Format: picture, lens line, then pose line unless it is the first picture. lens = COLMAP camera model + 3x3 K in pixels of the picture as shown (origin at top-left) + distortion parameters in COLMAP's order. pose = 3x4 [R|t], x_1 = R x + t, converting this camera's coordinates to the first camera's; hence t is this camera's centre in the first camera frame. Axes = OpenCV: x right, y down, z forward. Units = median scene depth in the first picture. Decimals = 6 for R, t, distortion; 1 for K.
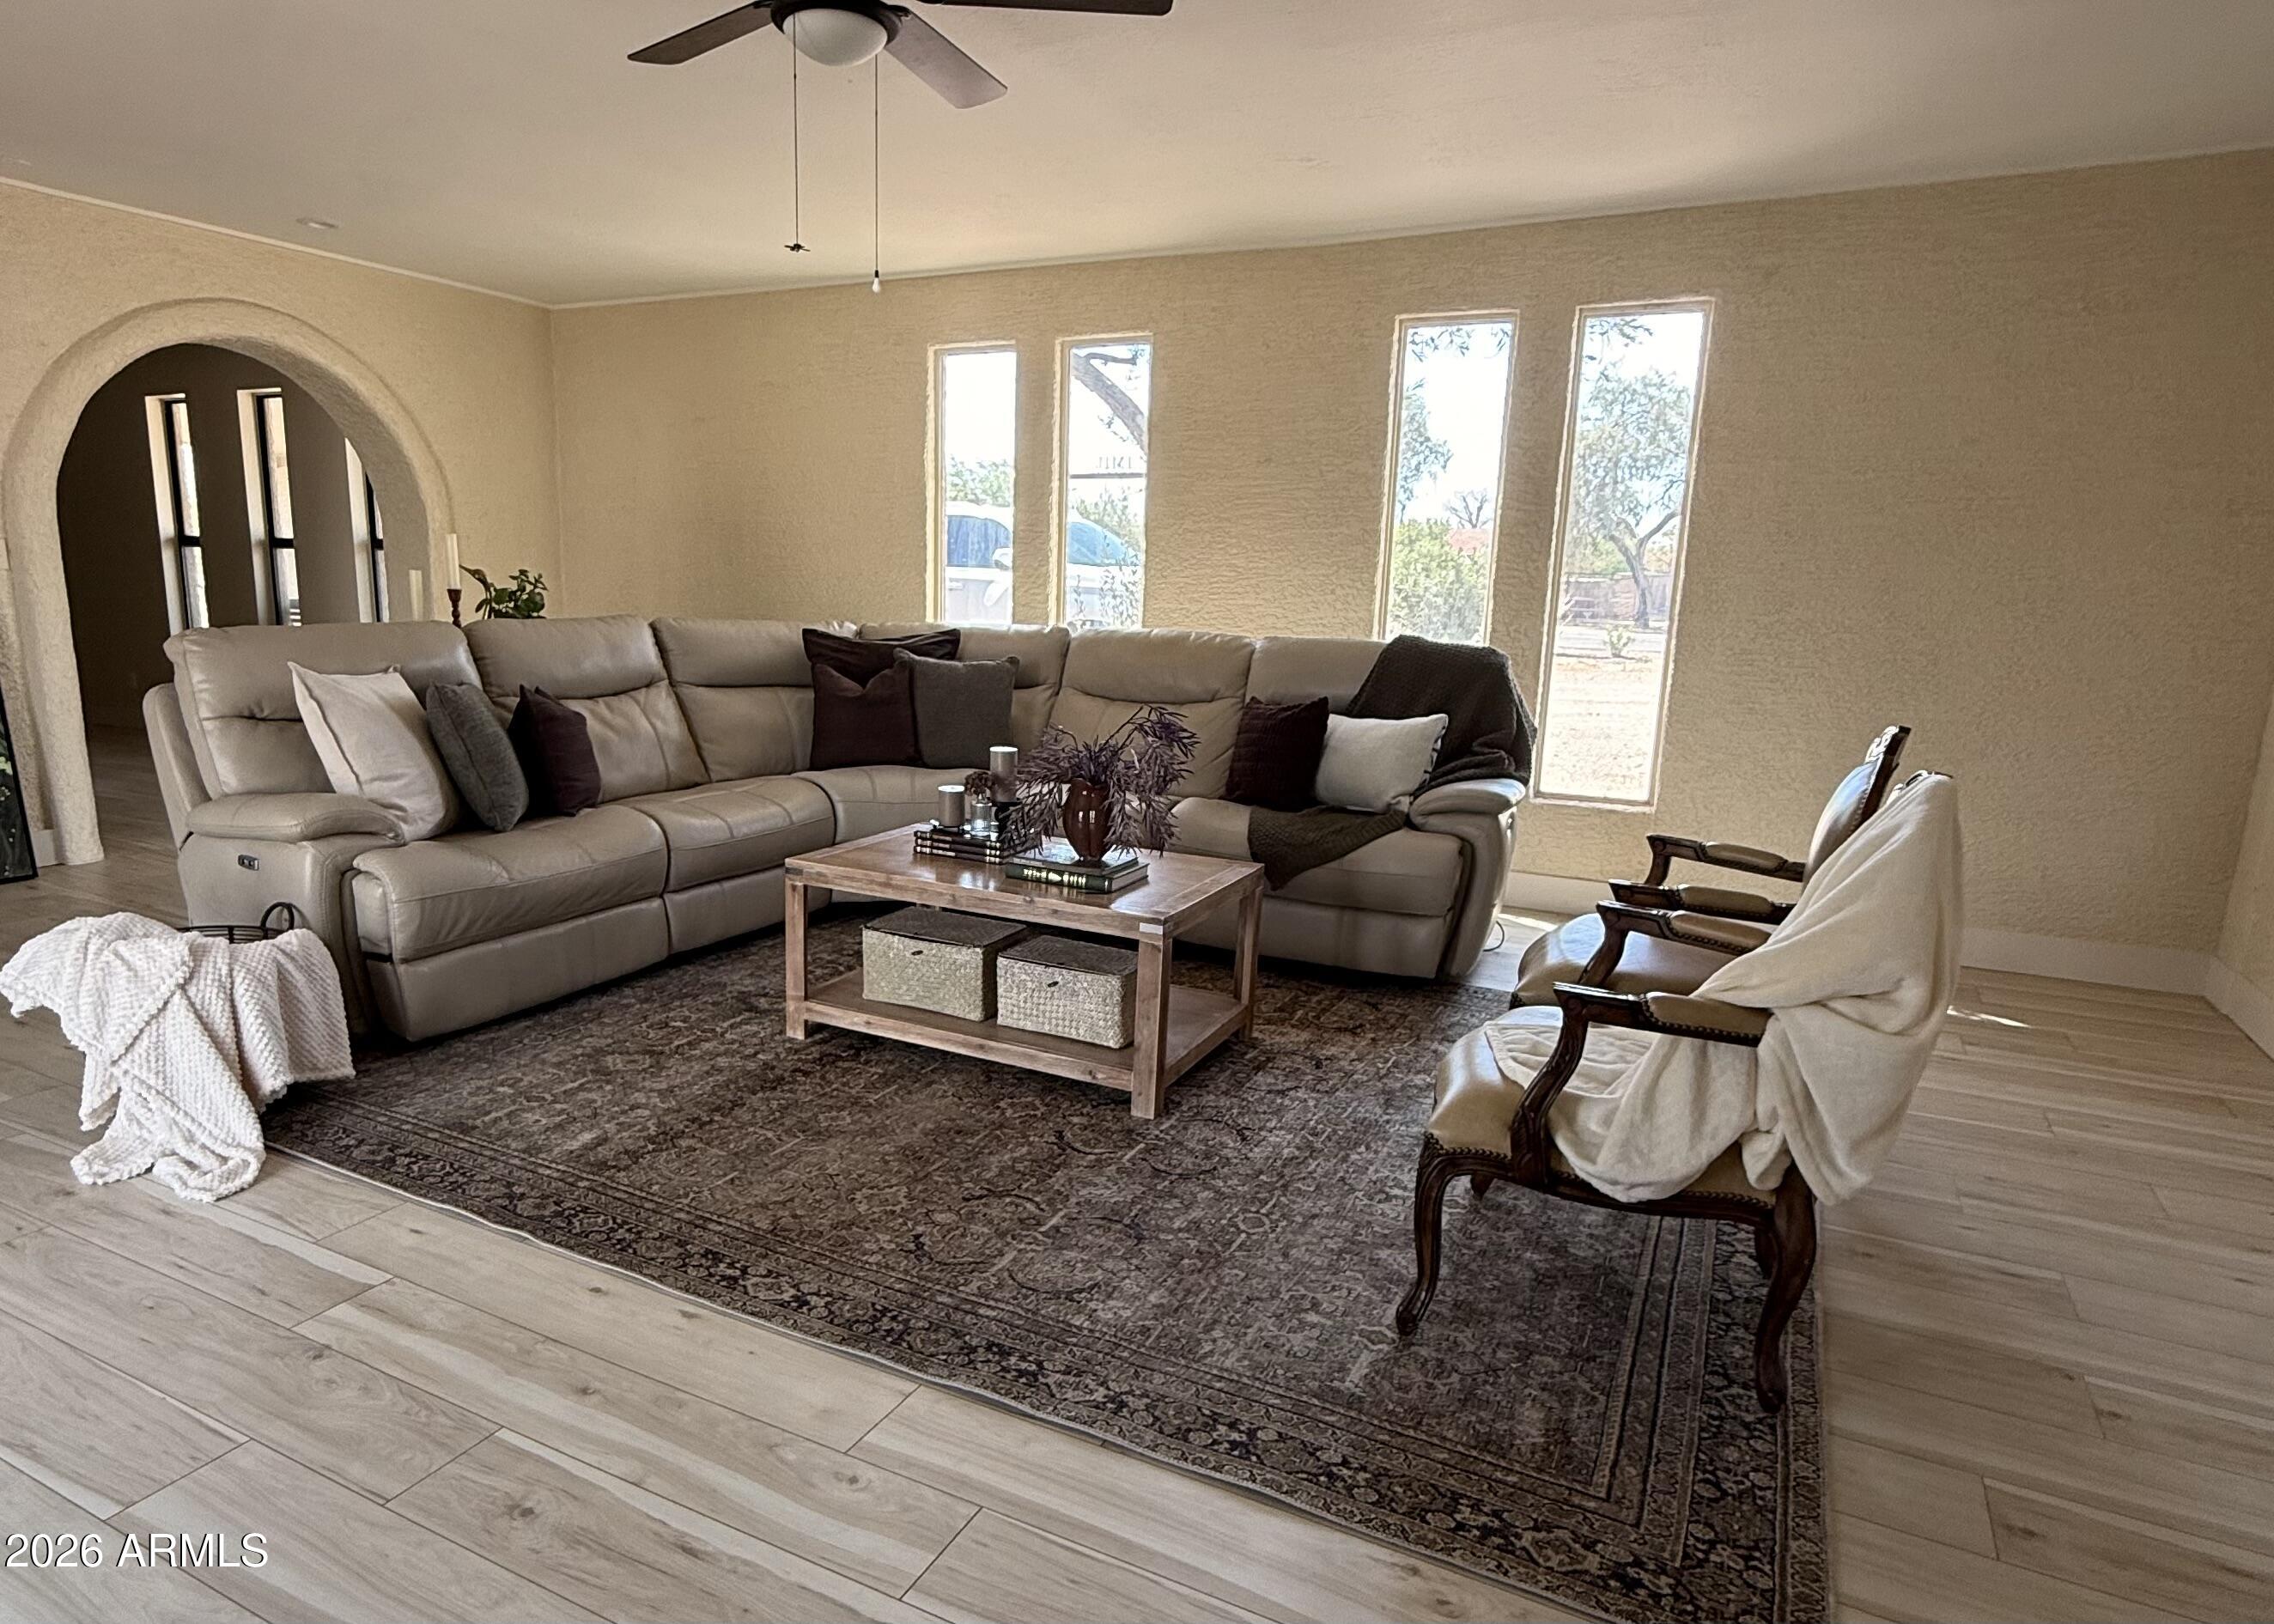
lens RADIAL K [[1259.9, 0, 1187.3], [0, 1259.9, 822.0], [0, 0, 1]] dist [0.002765, -0.000181]
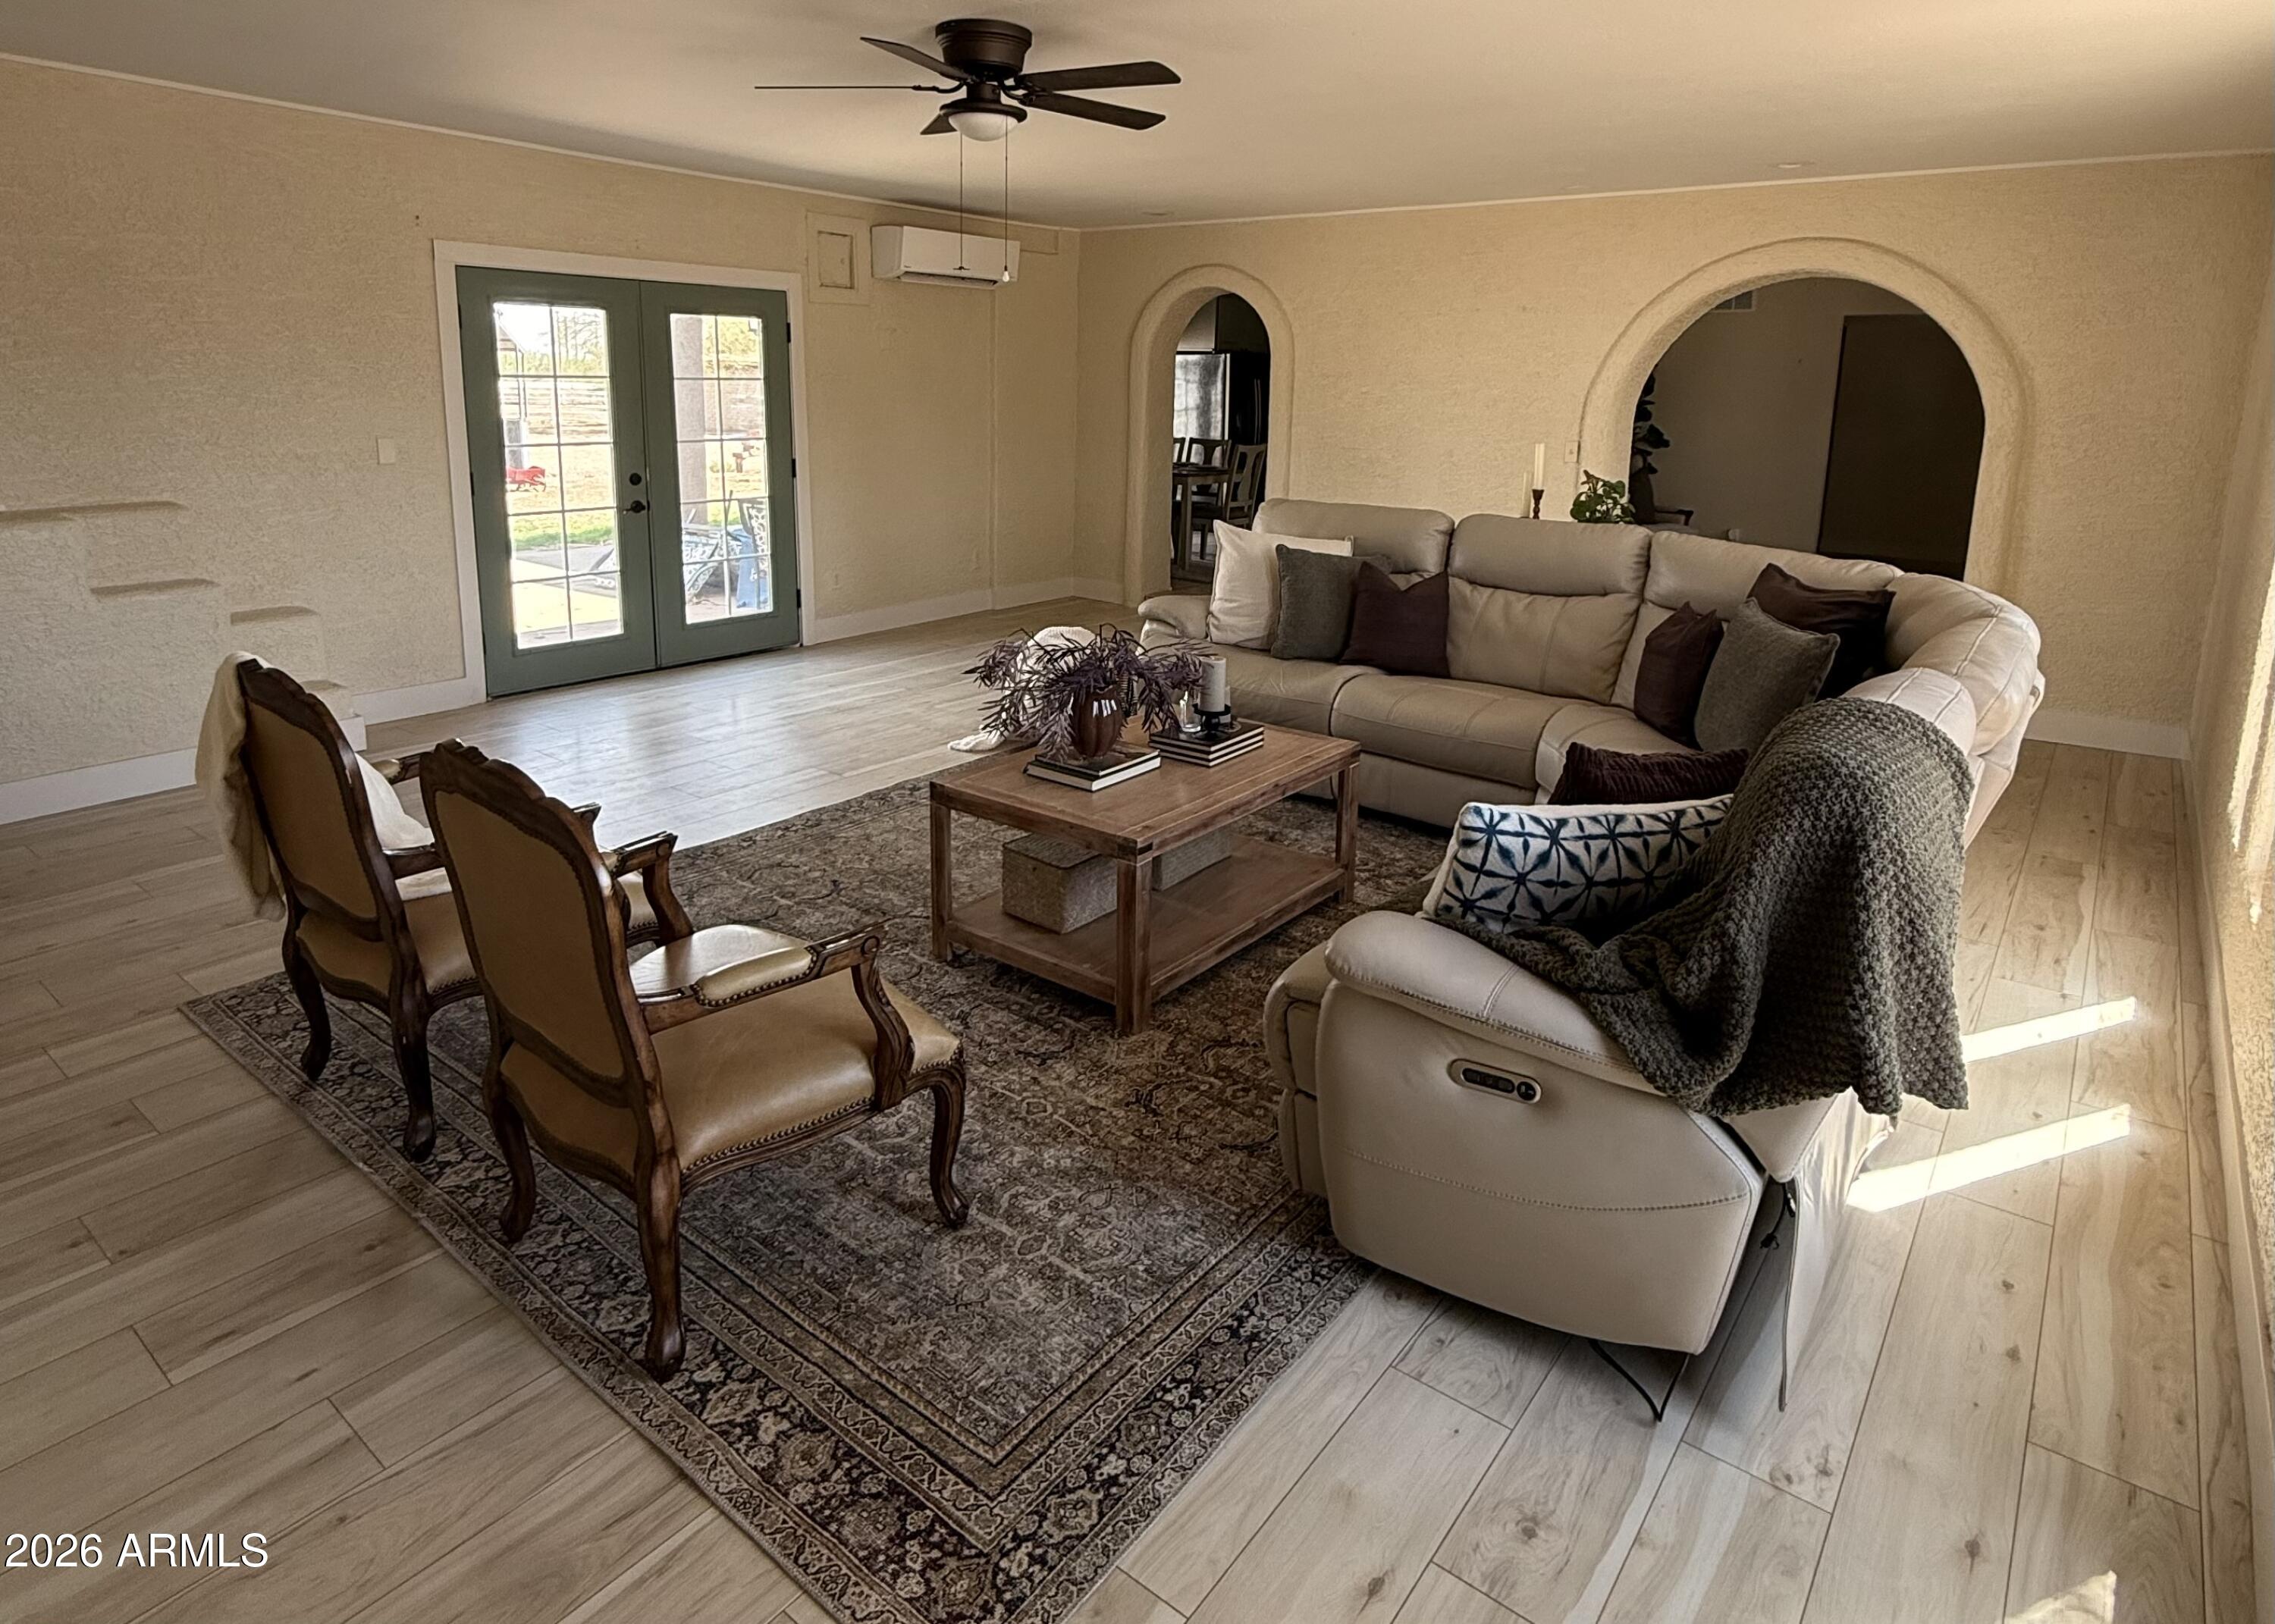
lens RADIAL K [[1260.3, 0, 1187.8], [0, 1260.3, 822.0], [0, 0, 1]] dist [0.002765, -0.000181]
pose [[-0.186324, 0.297368, -0.936406, 0.912826], [-0.217398, 0.916992, 0.334461, -0.298042], [0.958134, 0.265891, -0.106211, 1.204952]]
